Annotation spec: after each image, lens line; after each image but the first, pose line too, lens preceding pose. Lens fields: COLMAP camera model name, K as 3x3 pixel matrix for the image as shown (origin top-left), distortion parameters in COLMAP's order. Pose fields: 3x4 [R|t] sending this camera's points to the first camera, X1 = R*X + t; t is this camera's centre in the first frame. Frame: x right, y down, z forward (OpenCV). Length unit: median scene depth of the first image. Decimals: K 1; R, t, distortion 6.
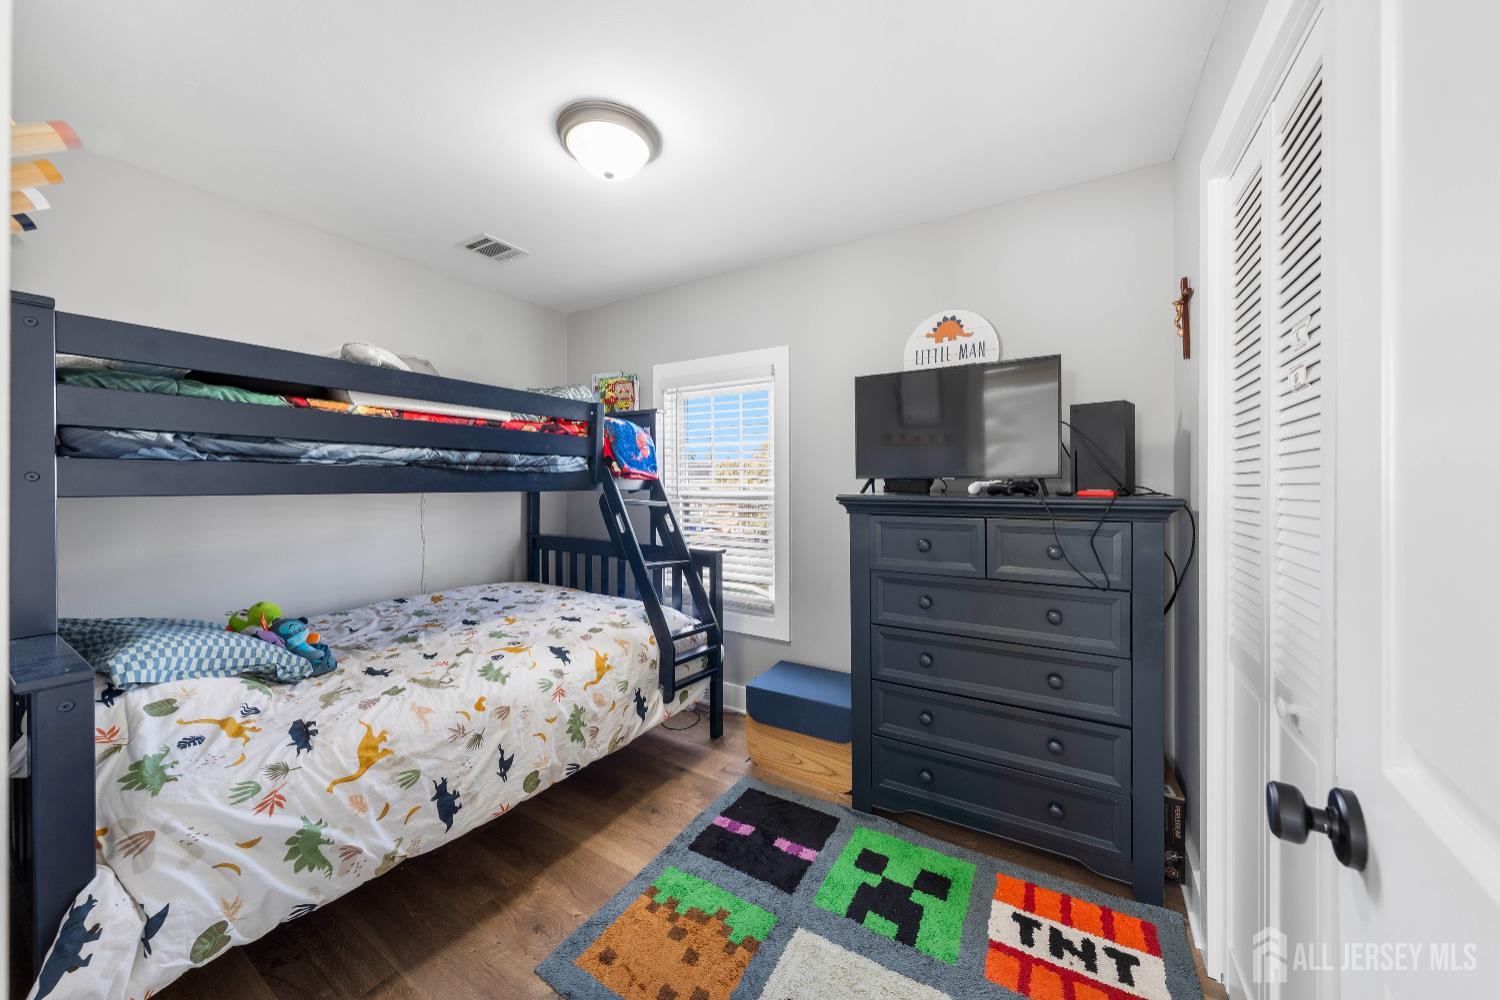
lens RADIAL K [[530.4, 0, 745.8], [0, 530.4, 469.2], [0, 0, 1]] dist [-0.001337, -0.000144]
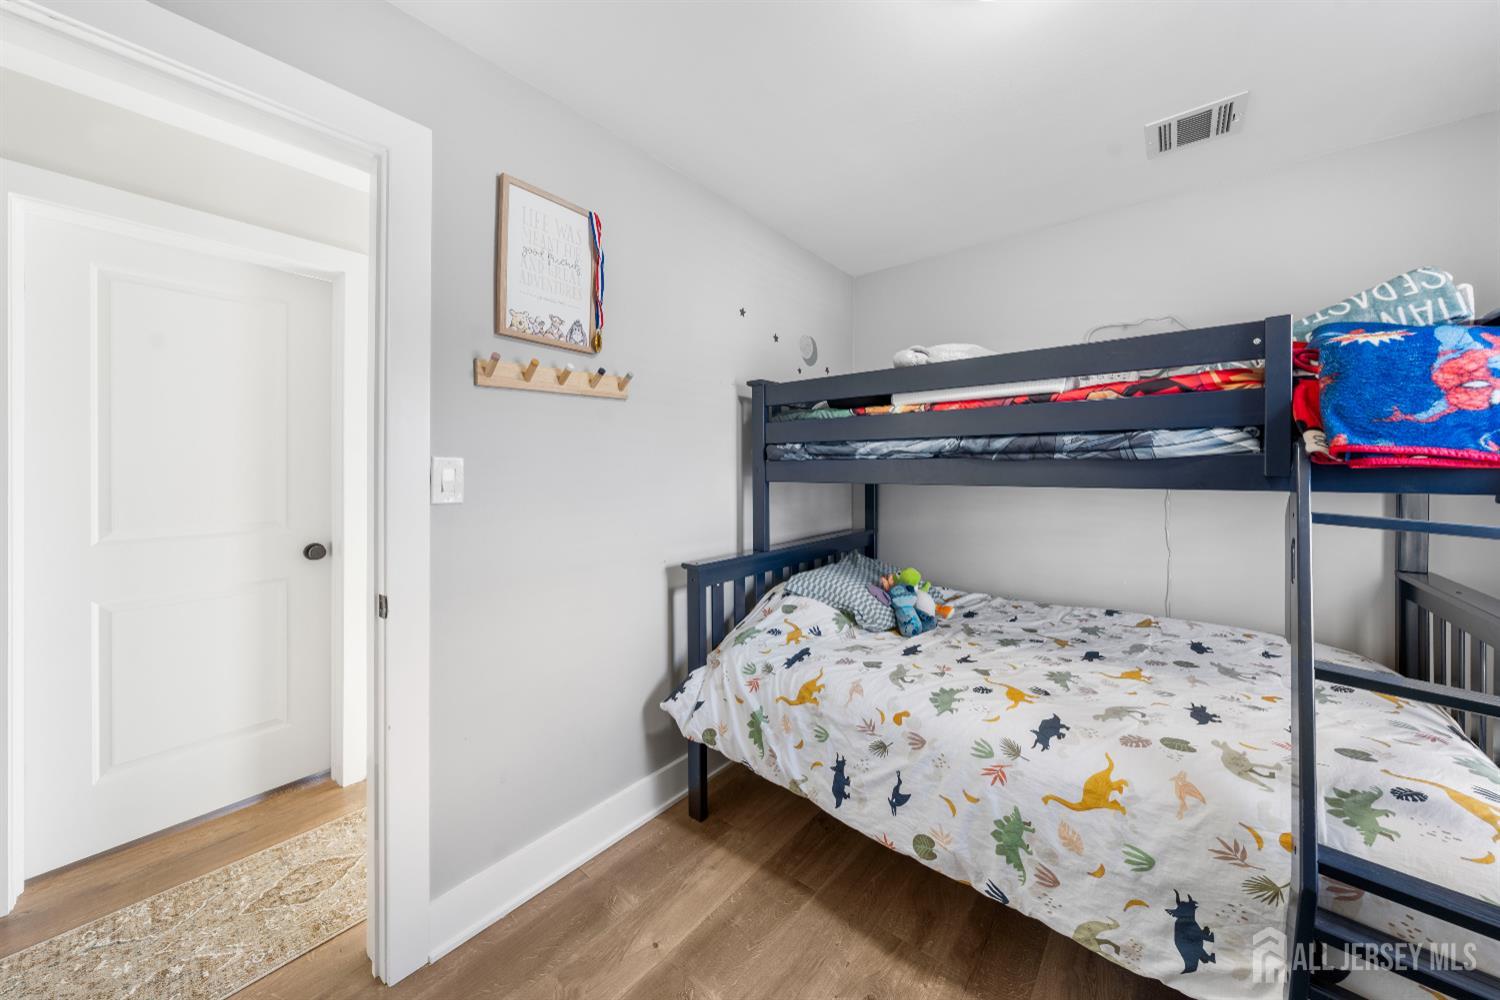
lens RADIAL K [[530.4, 0, 745.8], [0, 530.4, 469.2], [0, 0, 1]] dist [-0.001337, -0.000144]
pose [[-0.152731, -0.007963, -0.988236, 0.428736], [0.023779, 0.999648, -0.011729, 0.019757], [0.987982, -0.025290, -0.152488, 0.850798]]
